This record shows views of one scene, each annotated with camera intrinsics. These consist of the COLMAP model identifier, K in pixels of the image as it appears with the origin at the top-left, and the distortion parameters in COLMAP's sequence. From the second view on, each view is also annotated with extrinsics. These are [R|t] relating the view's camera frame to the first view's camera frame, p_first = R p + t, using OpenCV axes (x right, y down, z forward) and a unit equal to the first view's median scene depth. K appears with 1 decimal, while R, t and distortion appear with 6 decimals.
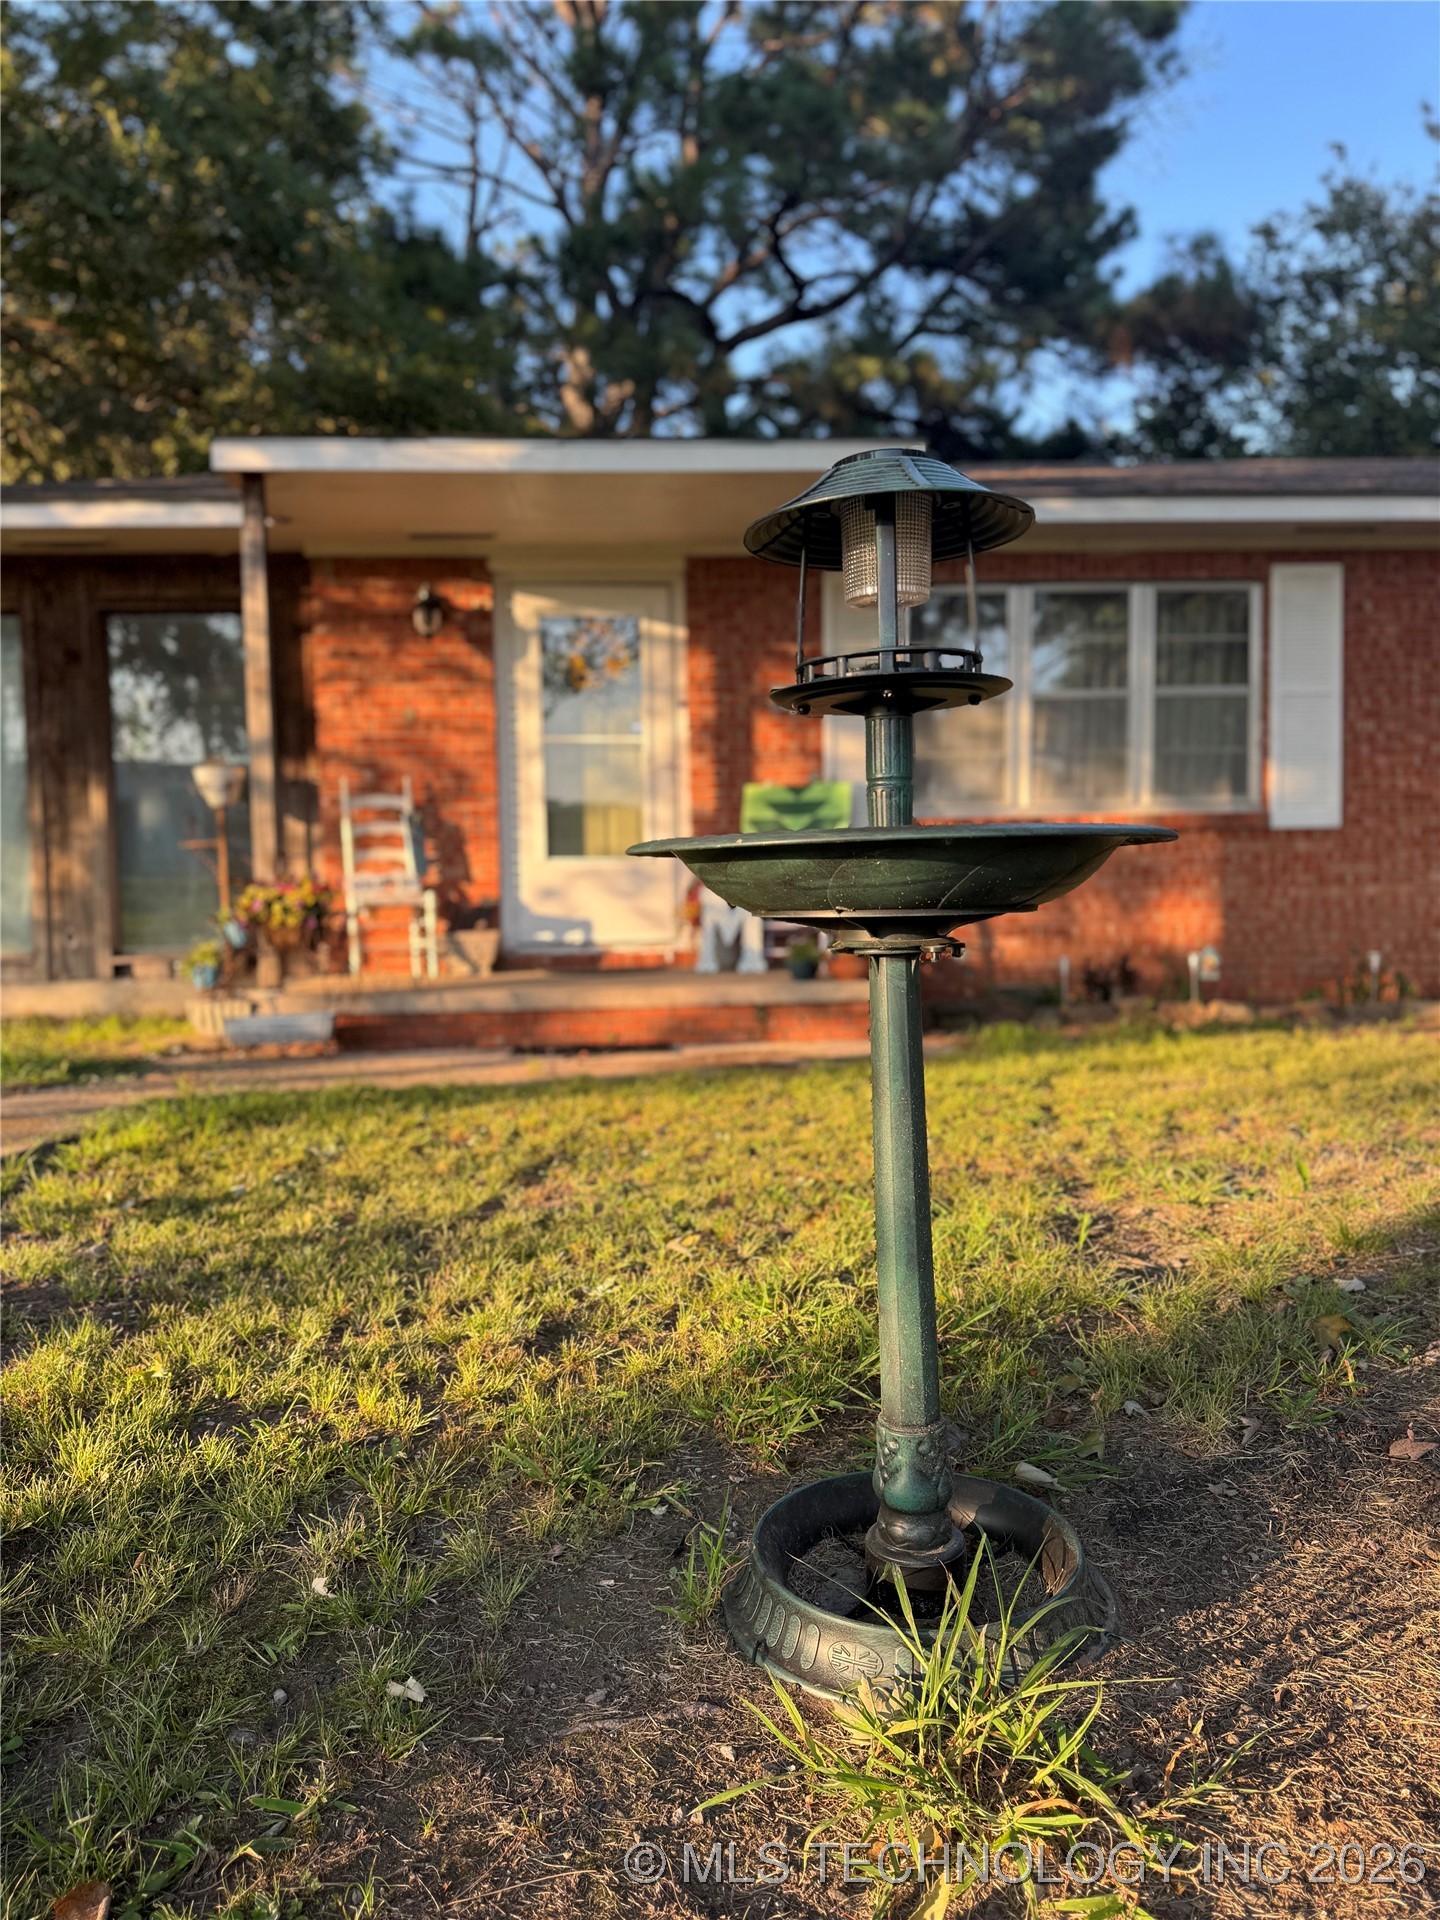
lens RADIAL K [[1366.0, 0, 711.8], [0, 1366.0, 966.8], [0, 0, 1]] dist [0.021251, -0.015114]
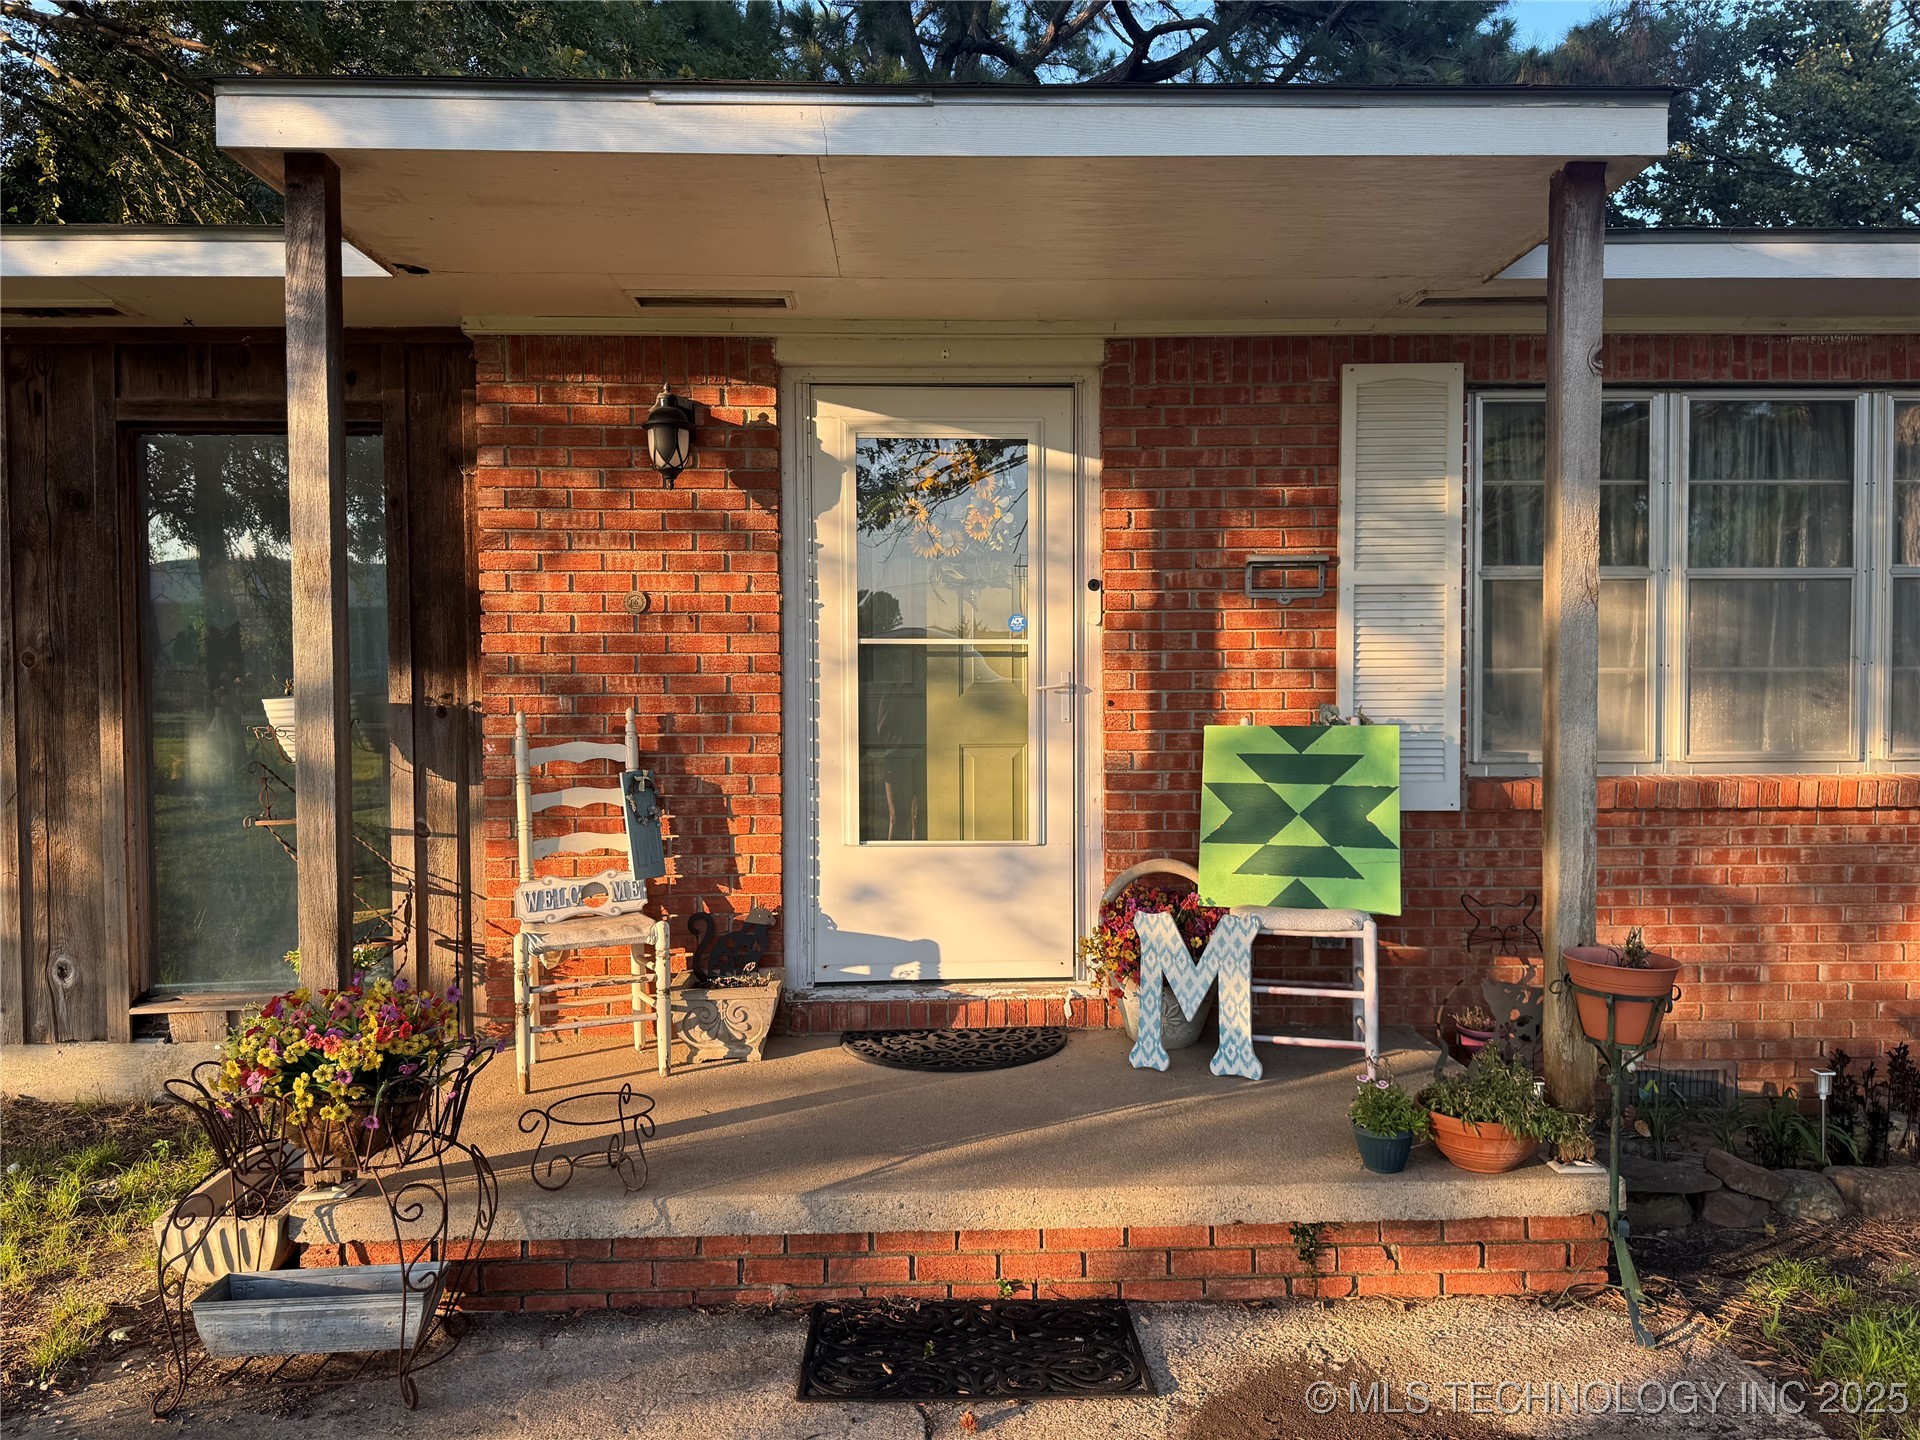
lens RADIAL K [[1366.0, 0, 957.6], [0, 1366.0, 722.7], [0, 0, 1]] dist [0.021251, -0.015114]
pose [[0.999508, 0.011171, -0.029315, -0.065332], [-0.012294, 0.999187, -0.038407, -0.112469], [0.028863, 0.038748, 0.998832, 0.422070]]
